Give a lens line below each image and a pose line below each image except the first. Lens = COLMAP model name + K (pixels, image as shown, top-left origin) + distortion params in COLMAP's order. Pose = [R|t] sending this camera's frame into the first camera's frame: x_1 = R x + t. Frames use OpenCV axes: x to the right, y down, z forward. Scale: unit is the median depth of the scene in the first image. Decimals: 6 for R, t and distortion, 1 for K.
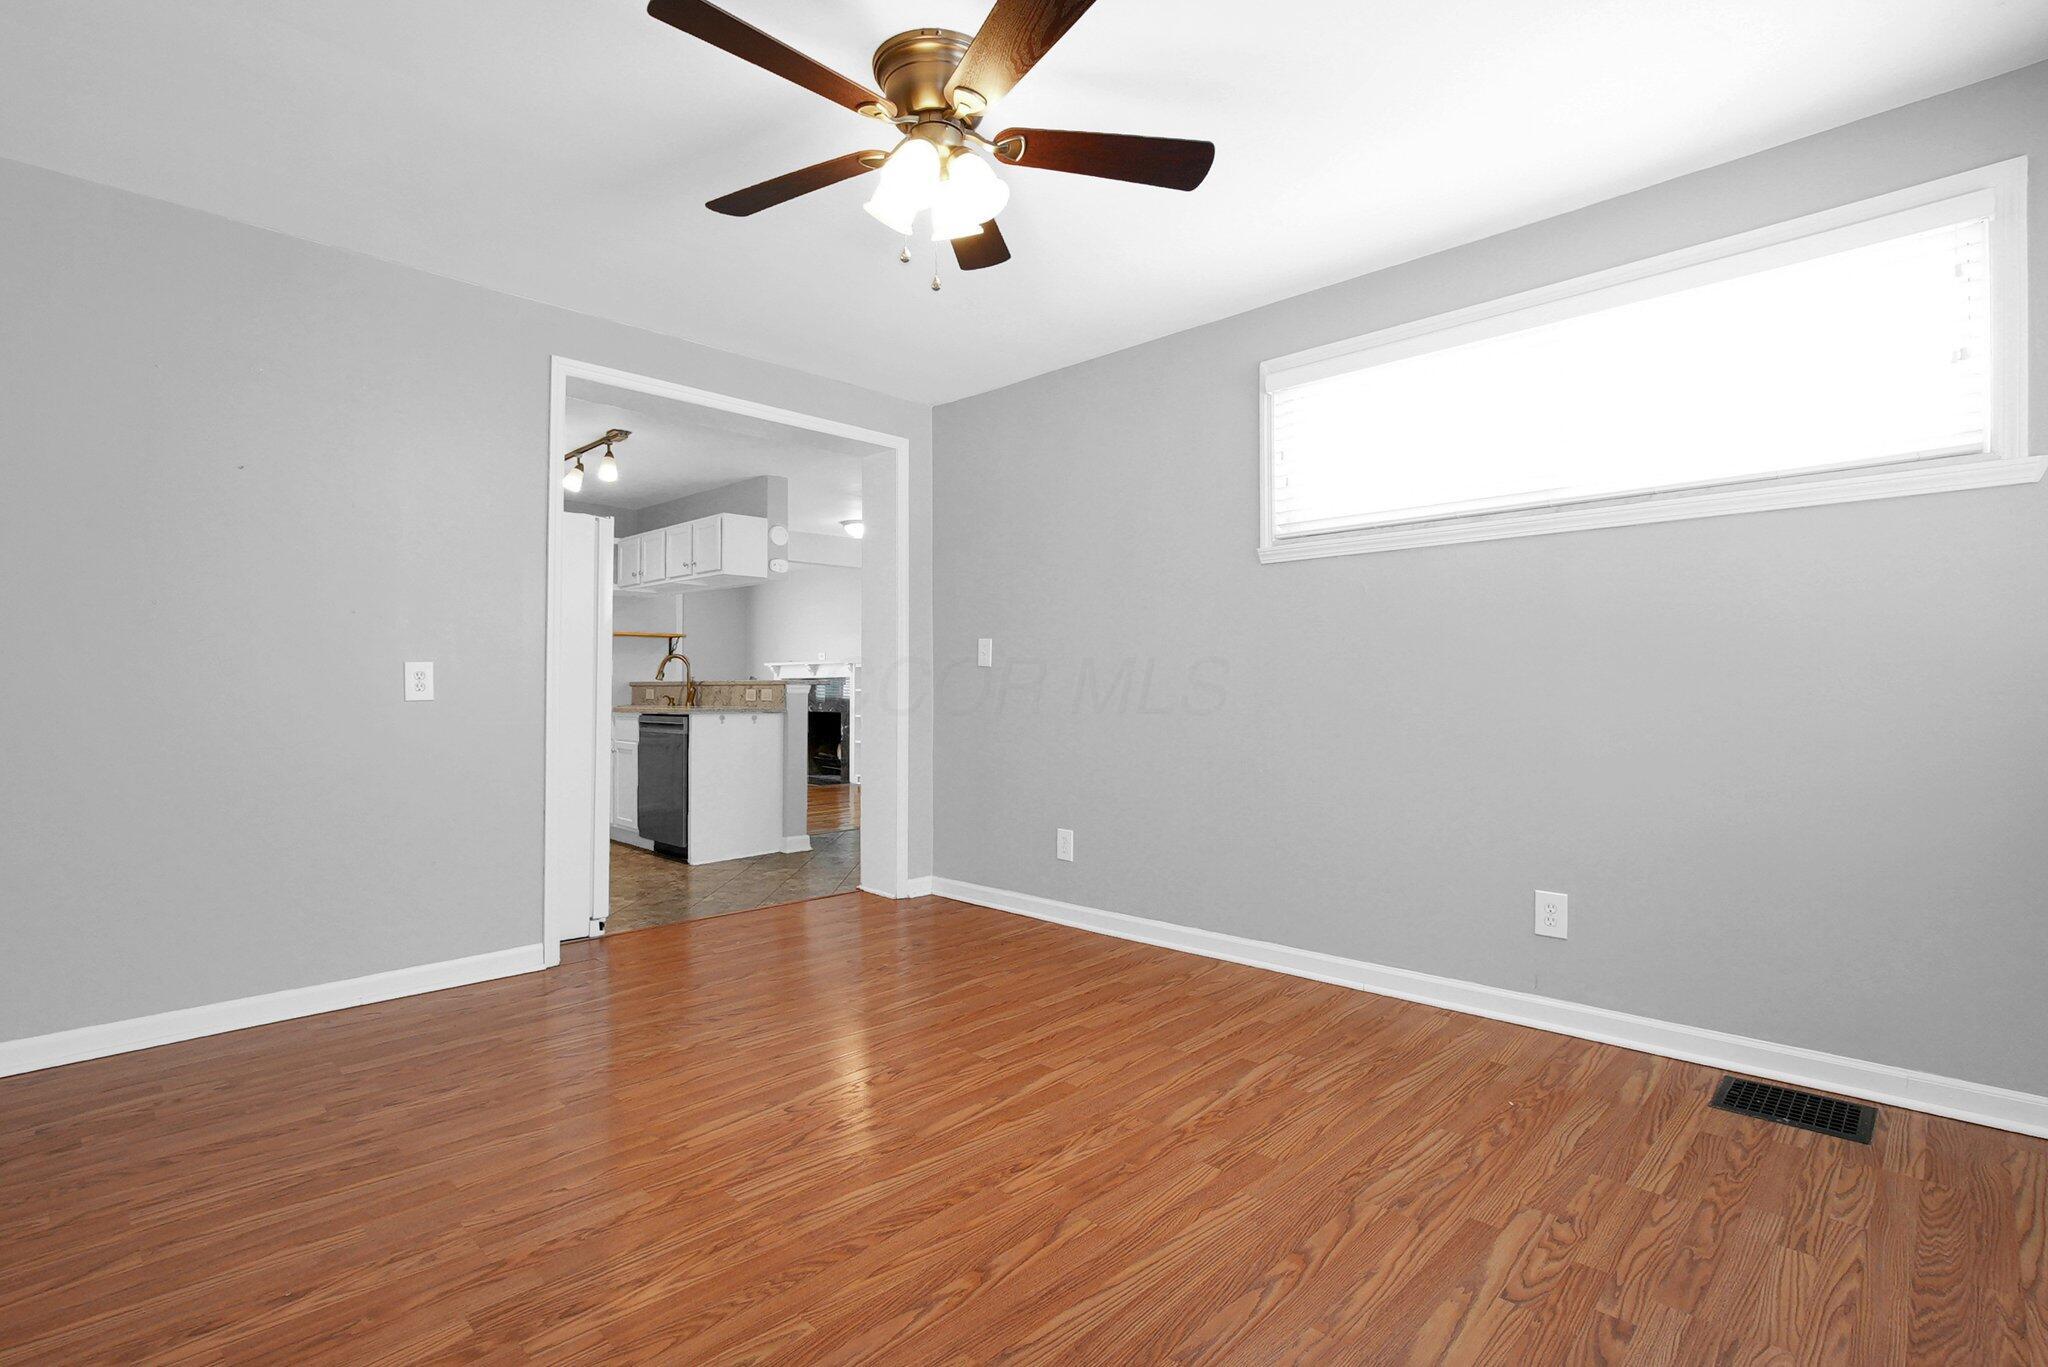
lens RADIAL K [[972.1, 0, 992.5], [0, 972.1, 685.7], [0, 0, 1]] dist [-0.016217, 0.009709]
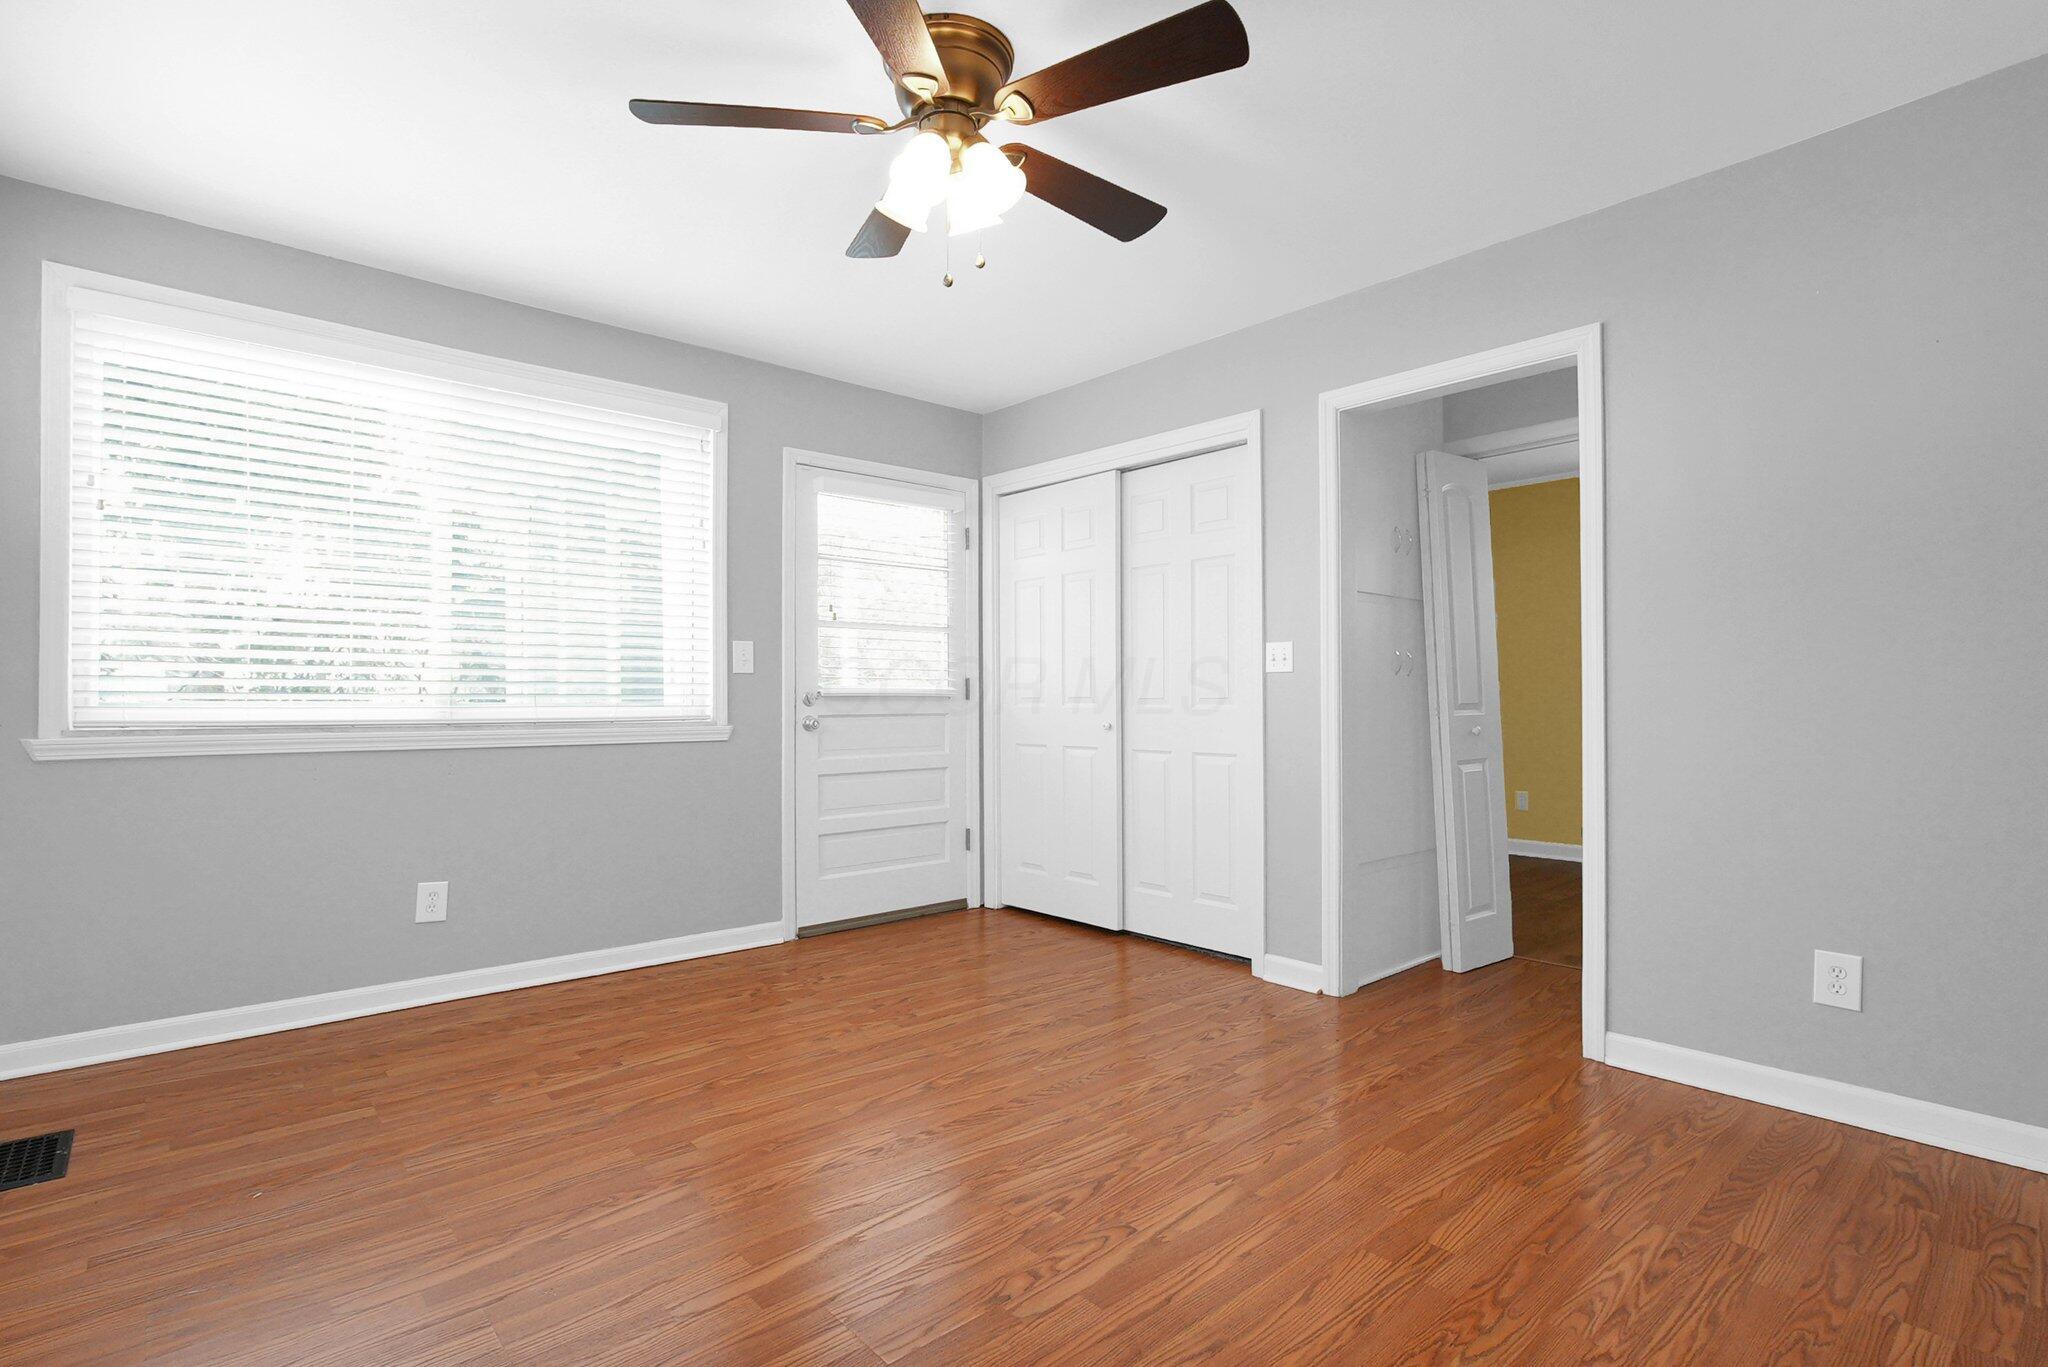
lens RADIAL K [[972.1, 0, 992.5], [0, 972.1, 685.7], [0, 0, 1]] dist [-0.016217, 0.009709]
pose [[-0.997268, 0.004122, 0.073753, -0.174409], [0.003040, 0.999886, -0.014778, 0.008180], [-0.073805, -0.014514, -0.997167, 1.972948]]
